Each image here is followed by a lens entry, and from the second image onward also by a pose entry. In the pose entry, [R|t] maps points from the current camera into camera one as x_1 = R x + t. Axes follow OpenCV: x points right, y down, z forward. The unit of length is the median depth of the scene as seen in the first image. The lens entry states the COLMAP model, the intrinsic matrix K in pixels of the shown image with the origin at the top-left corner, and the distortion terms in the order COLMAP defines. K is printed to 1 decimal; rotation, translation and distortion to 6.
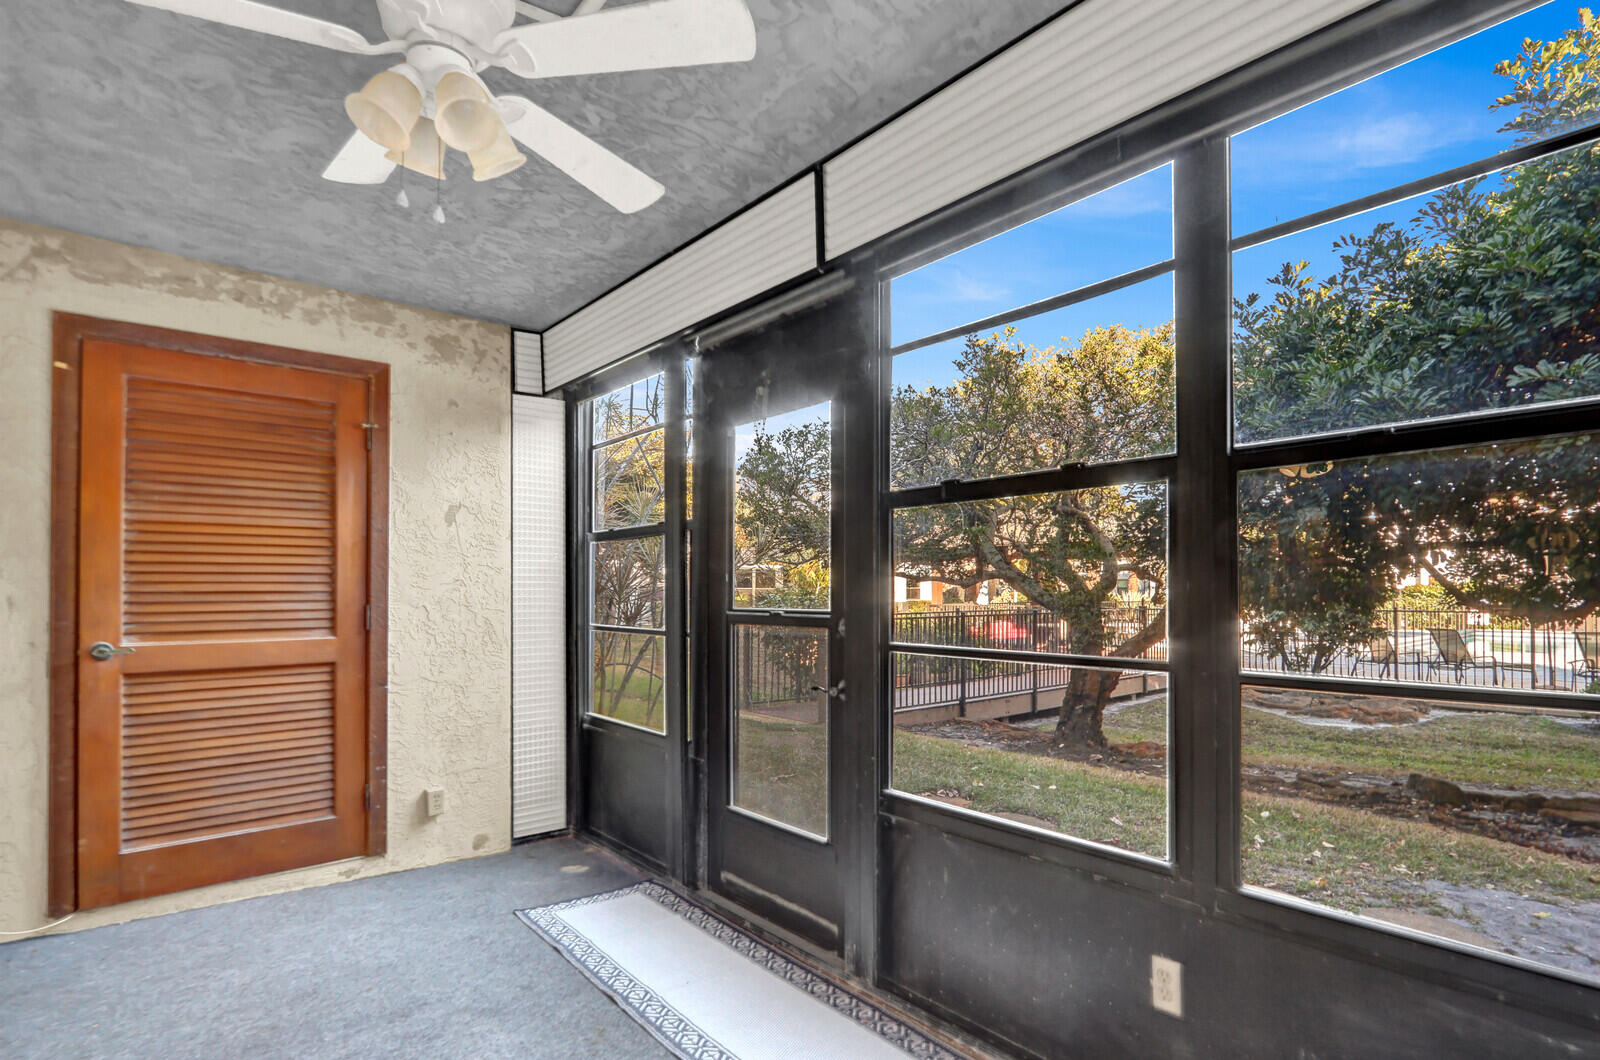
lens RADIAL K [[824.4, 0, 802.6], [0, 824.4, 573.7], [0, 0, 1]] dist [-0.000868, -0.001391]
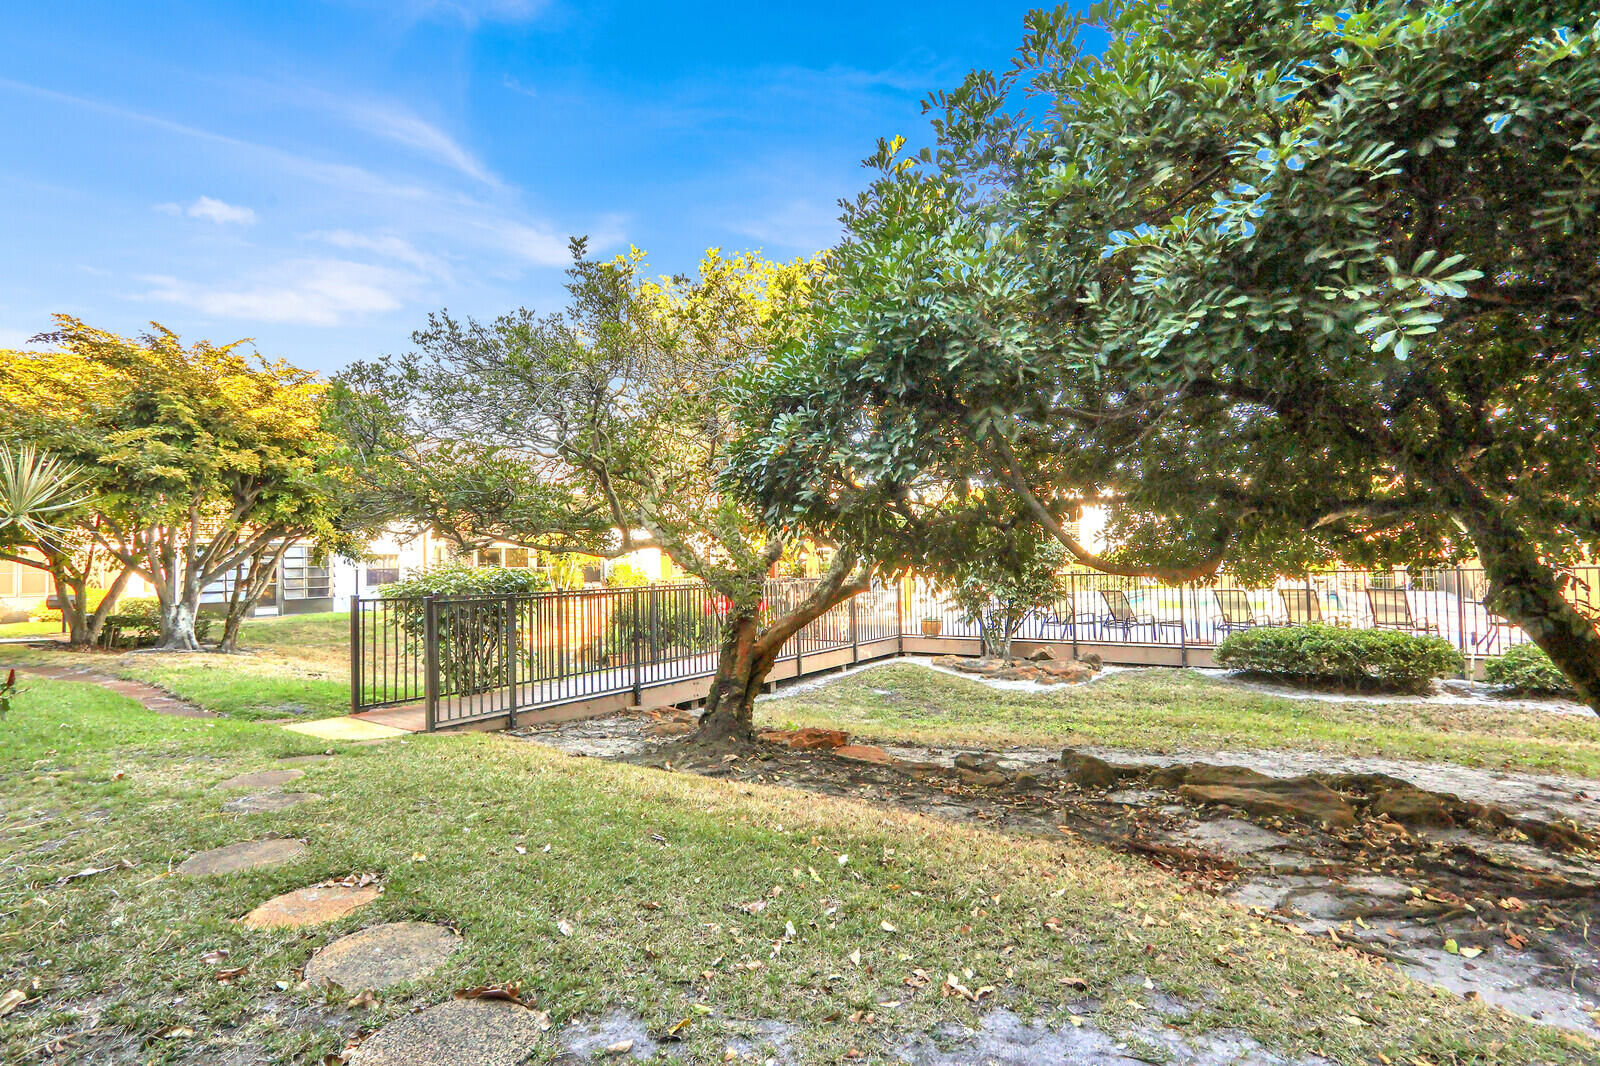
lens RADIAL K [[733.6, 0, 800.0], [0, 733.6, 533.0], [0, 0, 1]] dist [-0.011693, 0.000104]
pose [[0.973052, -0.011206, 0.230315, 0.233754], [0.017547, 0.999521, -0.025503, 0.013574], [-0.229919, 0.028857, 0.972782, 0.231812]]
